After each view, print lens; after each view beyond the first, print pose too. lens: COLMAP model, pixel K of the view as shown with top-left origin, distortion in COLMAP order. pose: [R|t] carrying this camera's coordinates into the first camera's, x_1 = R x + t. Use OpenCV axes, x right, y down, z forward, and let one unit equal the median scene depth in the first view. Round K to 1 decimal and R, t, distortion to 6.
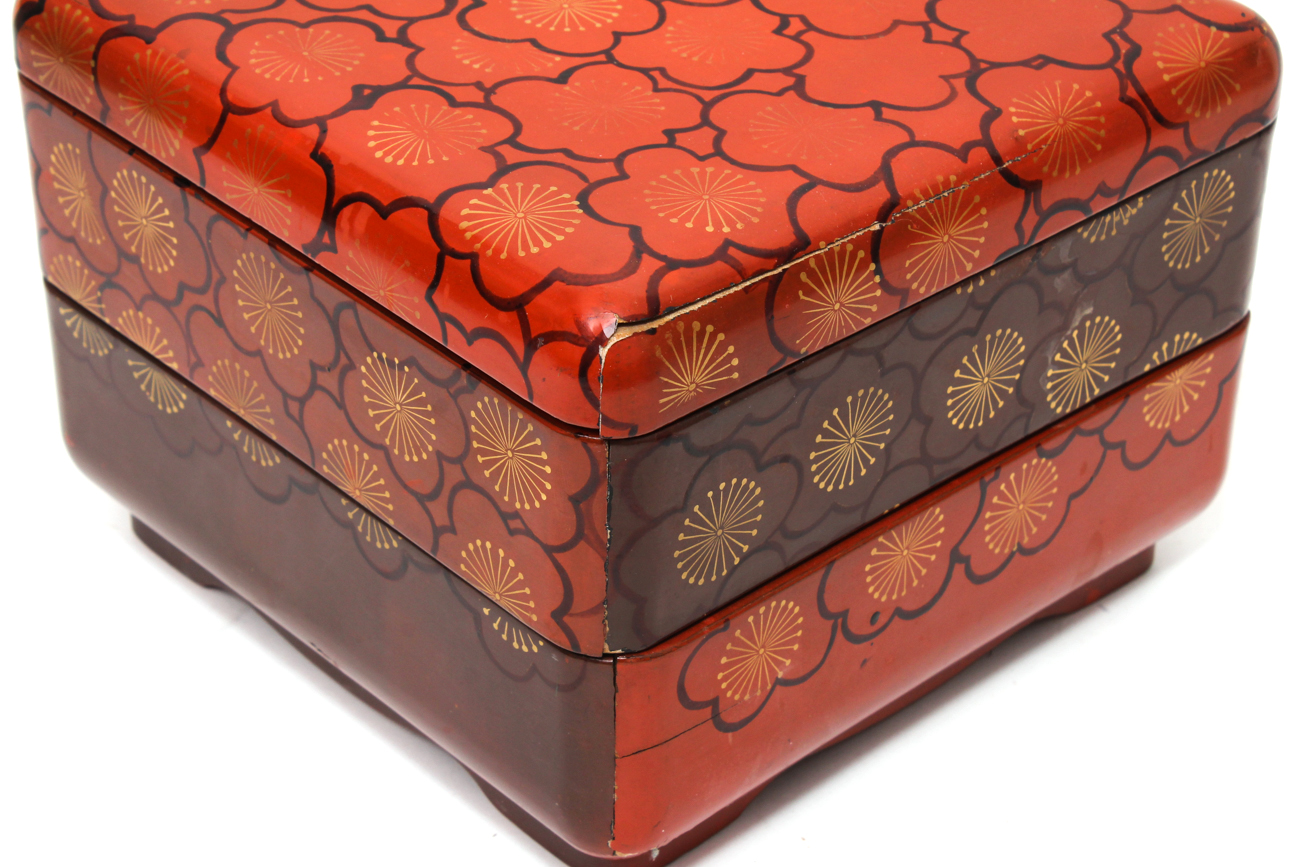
lens RADIAL K [[3084.6, 0, 650.0], [0, 3084.6, 433.5], [0, 0, 1]] dist [0.015247, 0.420746]
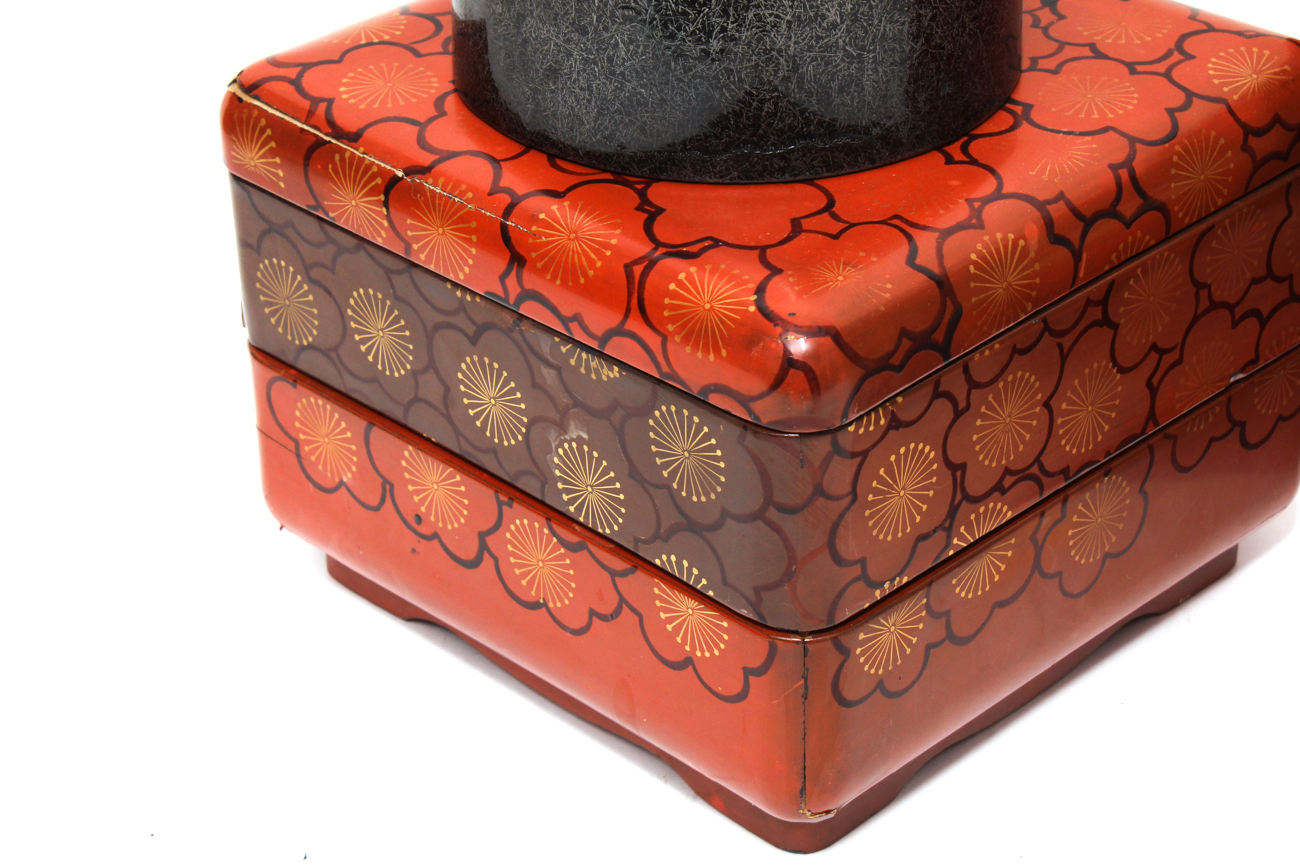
lens RADIAL K [[3084.6, 0, 650.0], [0, 3084.6, 433.5], [0, 0, 1]] dist [0.015247, 0.420746]
pose [[0.054370, 0.500270, -0.864161, 1.124326], [-0.549305, 0.737703, 0.392502, -0.498516], [0.833851, 0.453347, 0.314910, 0.726109]]
